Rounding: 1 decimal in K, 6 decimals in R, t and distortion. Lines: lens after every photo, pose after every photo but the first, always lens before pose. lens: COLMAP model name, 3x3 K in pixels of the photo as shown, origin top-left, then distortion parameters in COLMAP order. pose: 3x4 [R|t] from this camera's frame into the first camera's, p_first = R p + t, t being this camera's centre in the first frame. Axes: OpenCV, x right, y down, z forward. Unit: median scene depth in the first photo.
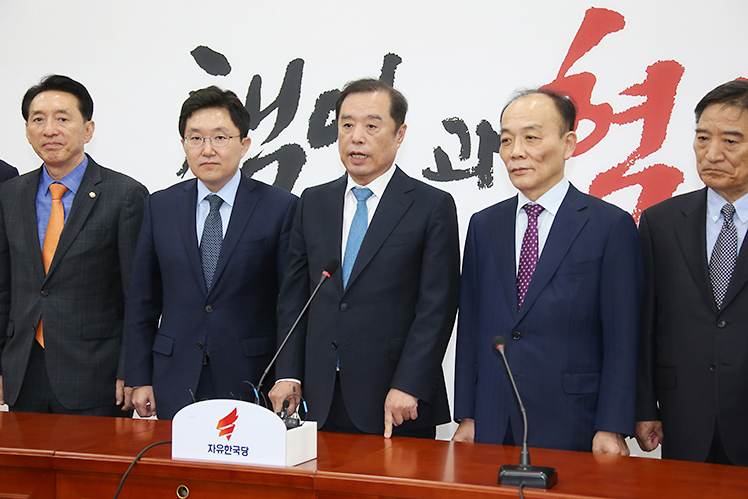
lens RADIAL K [[1610.3, 0, 372.9], [0, 1610.3, 244.3], [0, 0, 1]] dist [0.456235, 0.000000]
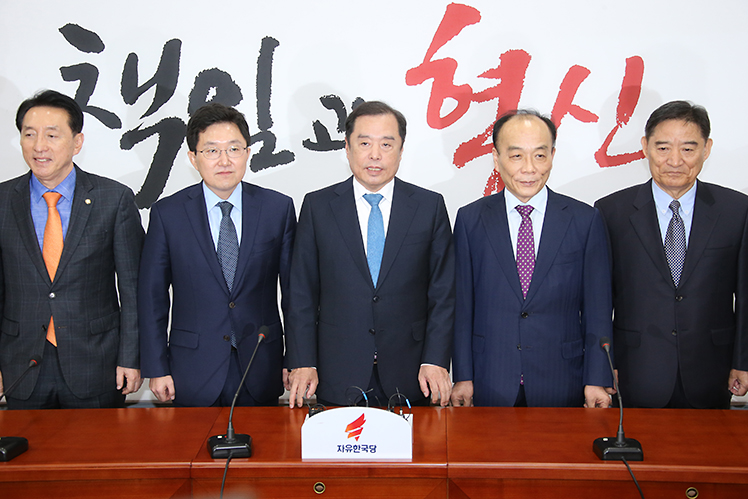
lens RADIAL K [[1455.7, 0, 367.5], [0, 1455.7, 230.5], [0, 0, 1]] dist [0.401077, 0.000000]
pose [[0.926235, -0.071066, 0.370186, -0.330981], [0.028121, 0.992358, 0.120145, -0.111947], [-0.375895, -0.100872, 0.921156, 0.028435]]
